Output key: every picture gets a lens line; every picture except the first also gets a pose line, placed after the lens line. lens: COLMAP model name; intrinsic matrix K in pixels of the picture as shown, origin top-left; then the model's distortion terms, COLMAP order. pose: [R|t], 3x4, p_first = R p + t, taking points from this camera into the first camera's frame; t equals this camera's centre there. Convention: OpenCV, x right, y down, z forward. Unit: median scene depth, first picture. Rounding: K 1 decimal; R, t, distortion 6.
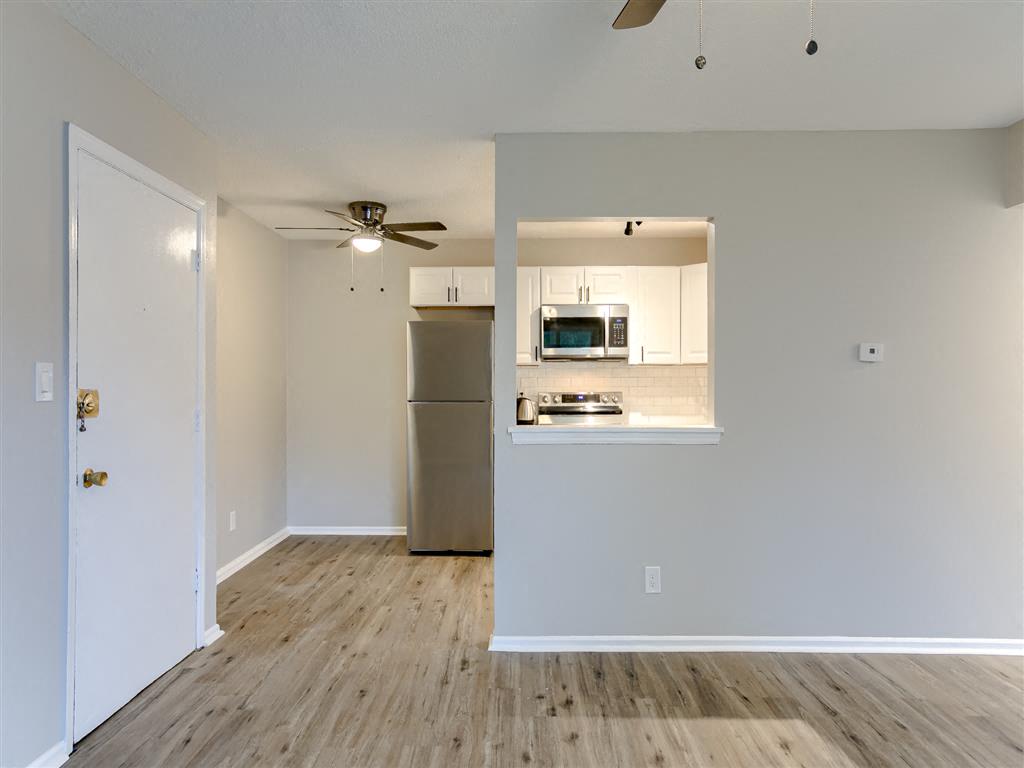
lens RADIAL K [[646.2, 0, 507.1], [0, 646.2, 384.2], [0, 0, 1]] dist [-0.024471, 0.001379]
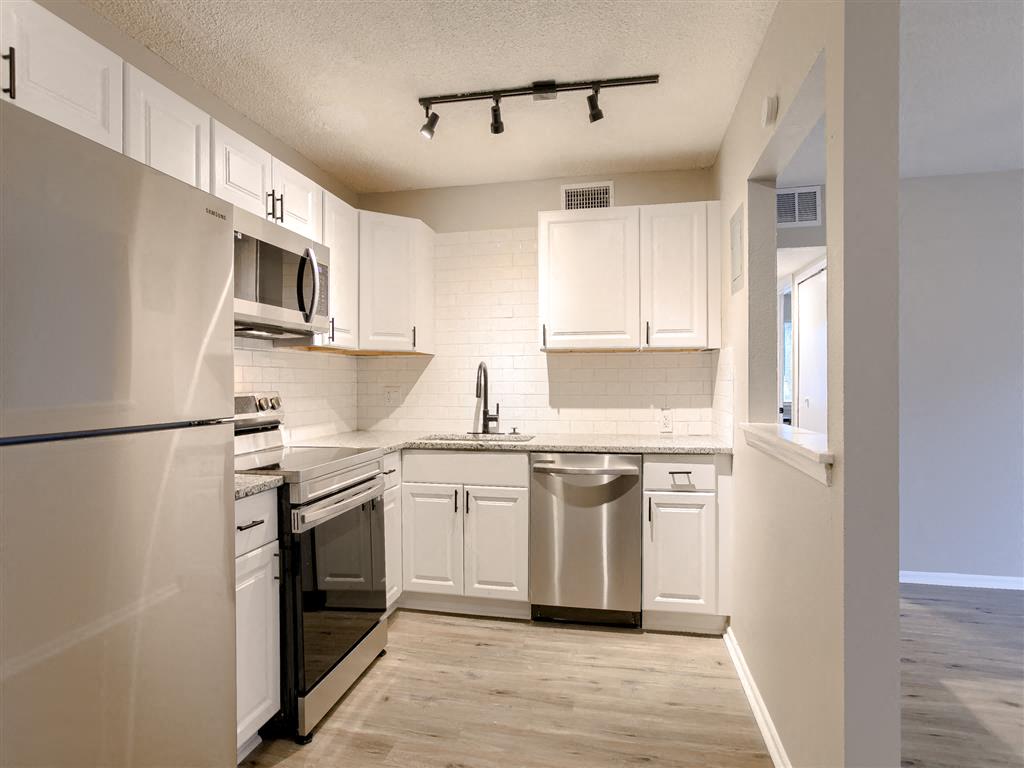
lens RADIAL K [[563.8, 0, 512.0], [0, 563.8, 384.0], [0, 0, 1]] dist [-0.021995, 0.028031]
pose [[0.176157, -0.001242, 0.984361, -0.293843], [0.006112, 0.999981, 0.000168, 0.006079], [-0.984343, 0.005987, 0.176162, 0.730763]]
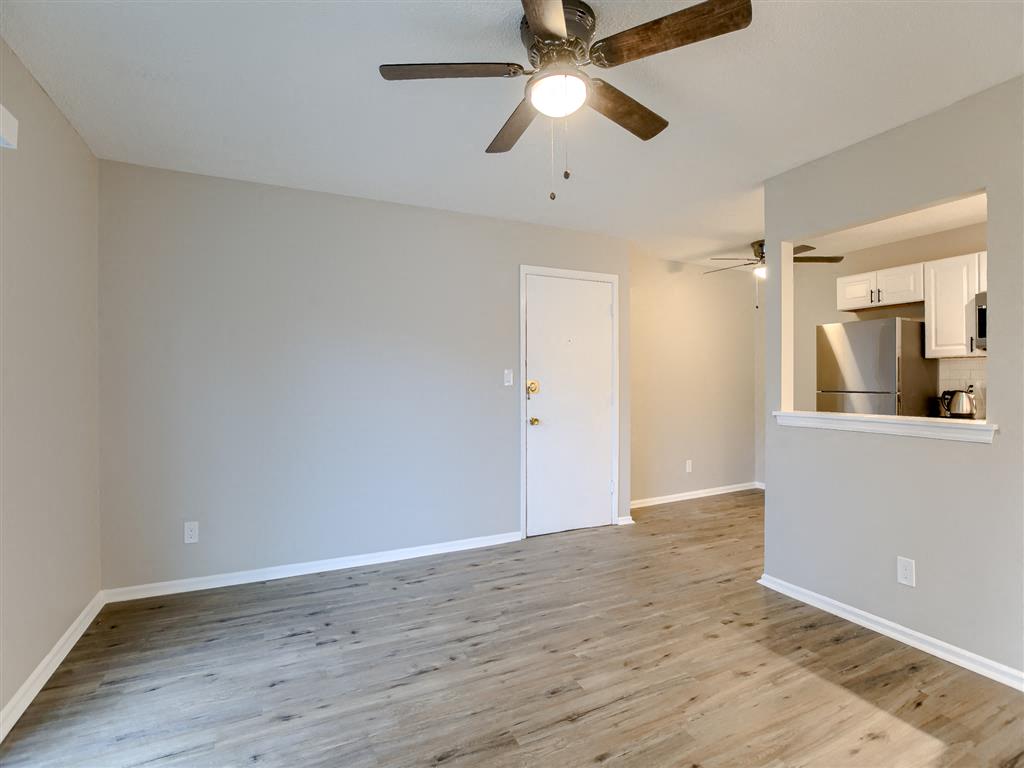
lens RADIAL K [[490.0, 0, 512.0], [0, 490.0, 384.0], [0, 0, 1]] dist [-0.017633, 0.000620]
pose [[0.462170, 0.004934, -0.886778, 0.366348], [0.004606, 0.999958, 0.007964, 0.002163], [0.886780, -0.007765, 0.462127, 0.066708]]
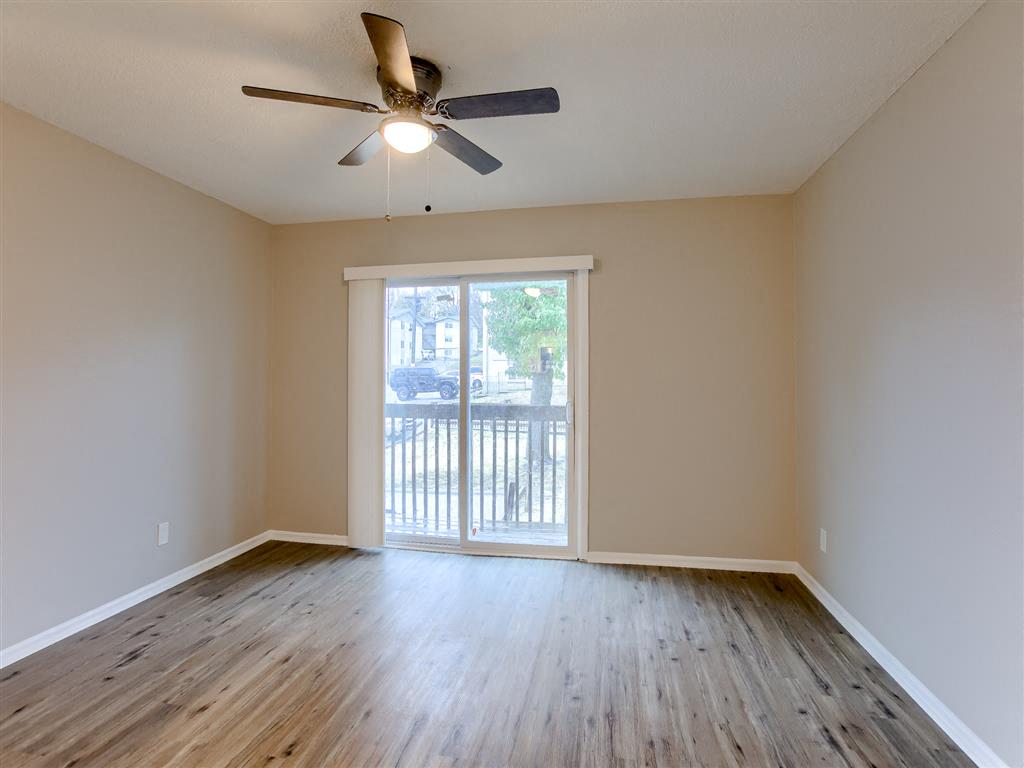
lens RADIAL K [[528.9, 0, 508.9], [0, 528.9, 381.7], [0, 0, 1]] dist [-0.040816, 0.021396]
pose [[-0.986043, -0.003571, 0.166453, -0.051999], [-0.003822, 0.999992, -0.001186, 0.001173], [-0.166448, -0.001806, -0.986049, 0.626611]]
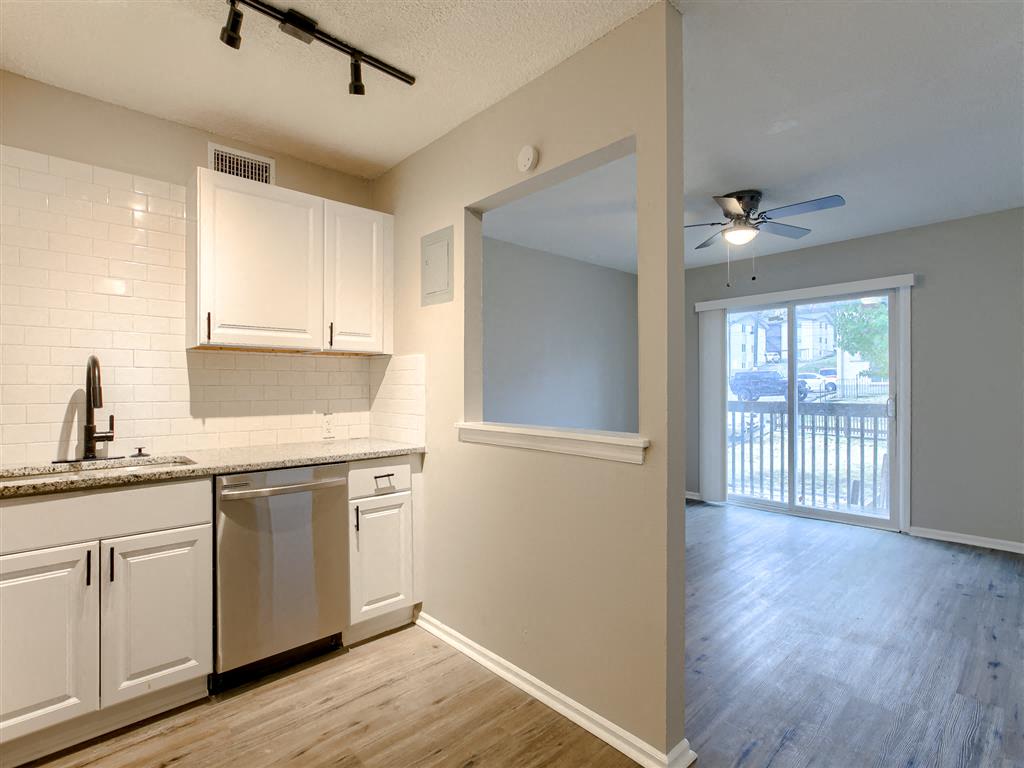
lens RADIAL K [[508.1, 0, 509.6], [0, 508.1, 386.5], [0, 0, 1]] dist [-0.029614, 0.020901]
pose [[-0.696182, 0.002686, 0.717860, -0.171362], [0.002971, 0.999995, -0.000861, 0.006526], [-0.717859, 0.001534, -0.696187, 0.920163]]
